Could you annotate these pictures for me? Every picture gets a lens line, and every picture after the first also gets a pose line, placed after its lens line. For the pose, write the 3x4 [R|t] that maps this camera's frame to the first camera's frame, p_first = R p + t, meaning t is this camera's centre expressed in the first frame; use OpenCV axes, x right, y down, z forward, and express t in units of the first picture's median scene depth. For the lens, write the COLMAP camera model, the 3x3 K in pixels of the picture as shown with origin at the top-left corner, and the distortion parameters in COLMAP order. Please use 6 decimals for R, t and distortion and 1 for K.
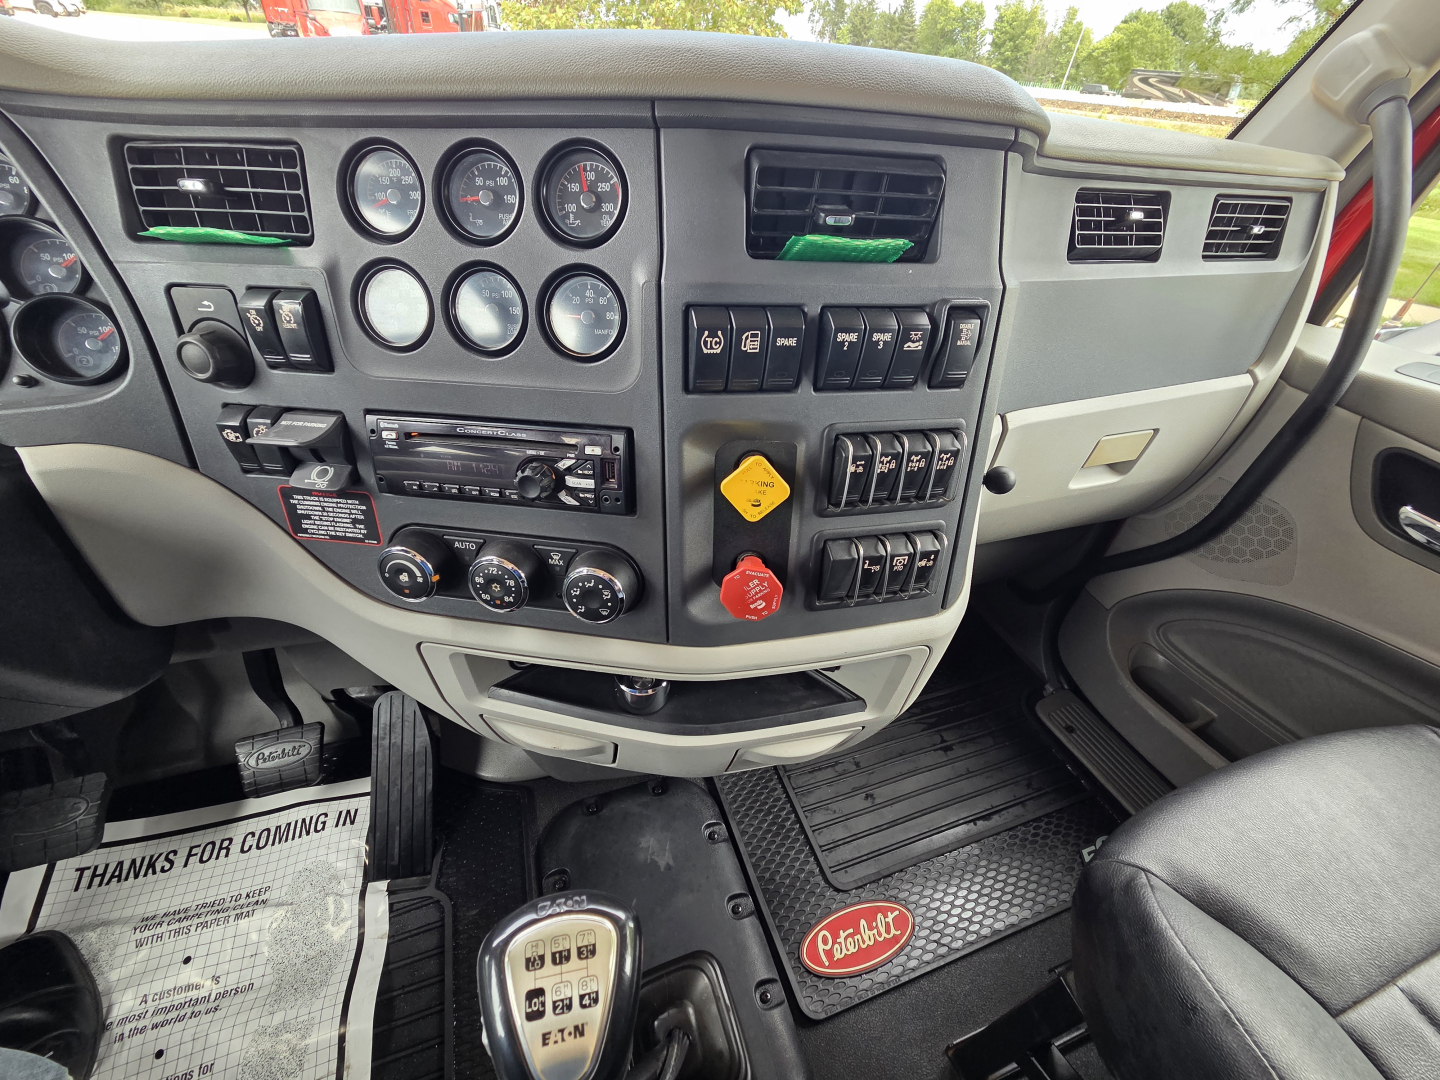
lens RADIAL K [[596.1, 0, 715.9], [0, 596.1, 525.2], [0, 0, 1]] dist [0.002302, -0.000095]
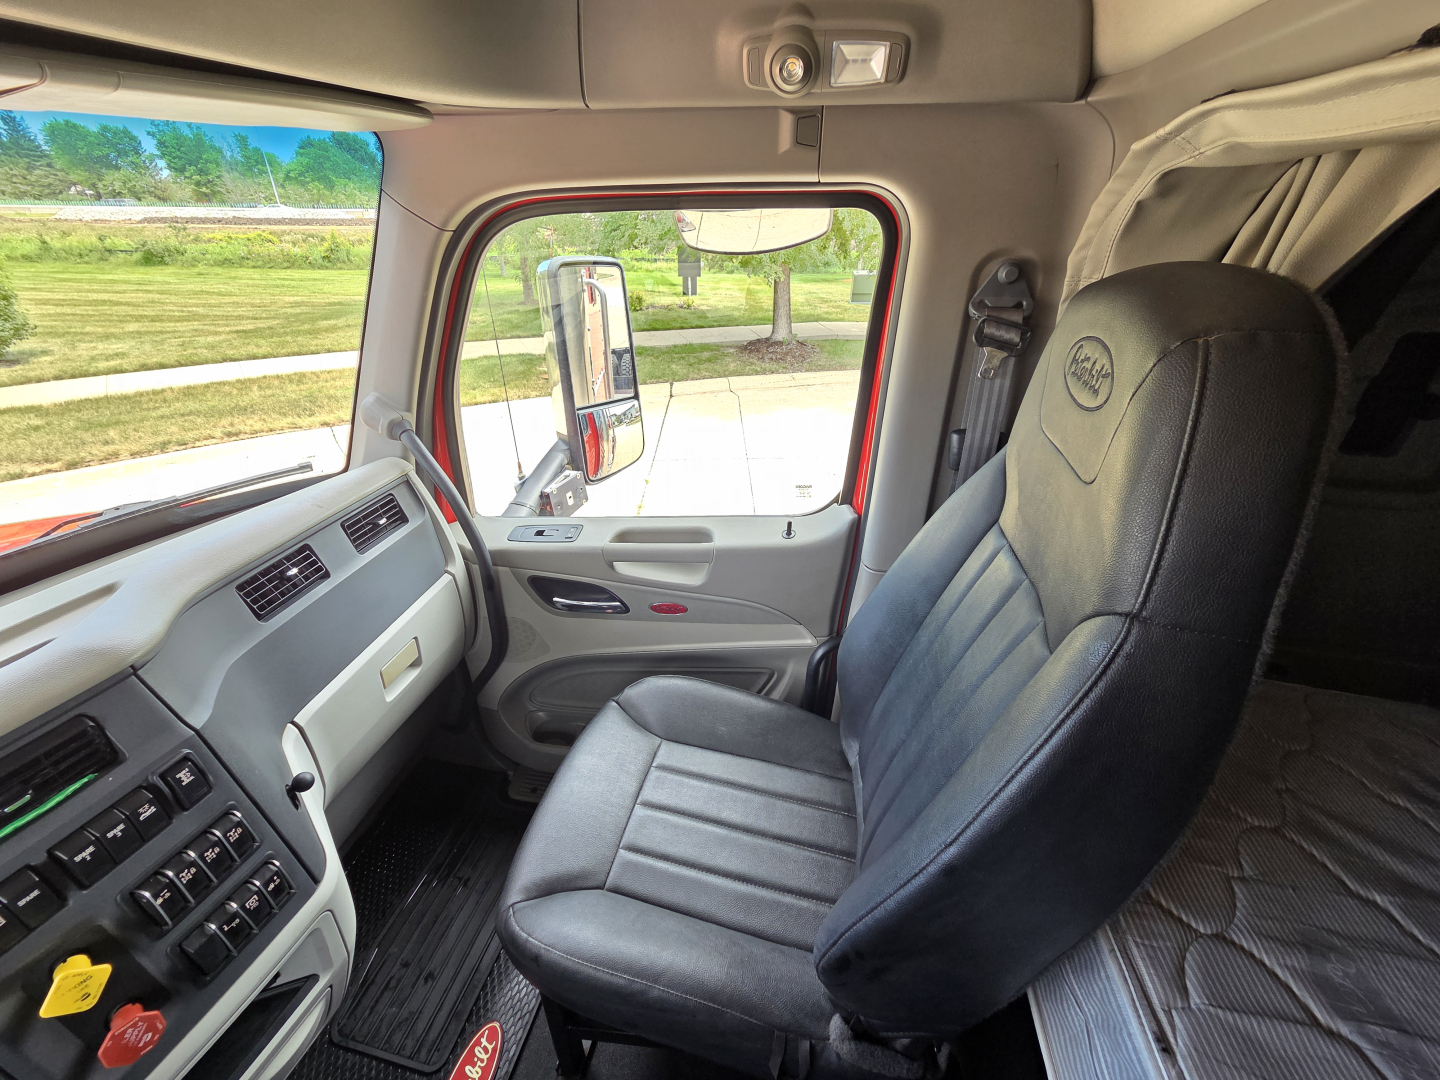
lens RADIAL K [[596.1, 0, 715.9], [0, 596.1, 525.2], [0, 0, 1]] dist [0.002302, -0.000095]
pose [[0.538441, -0.468129, 0.700669, 0.276992], [0.550220, 0.825084, 0.128427, -0.218360], [-0.638231, 0.316372, 0.701833, -0.854733]]
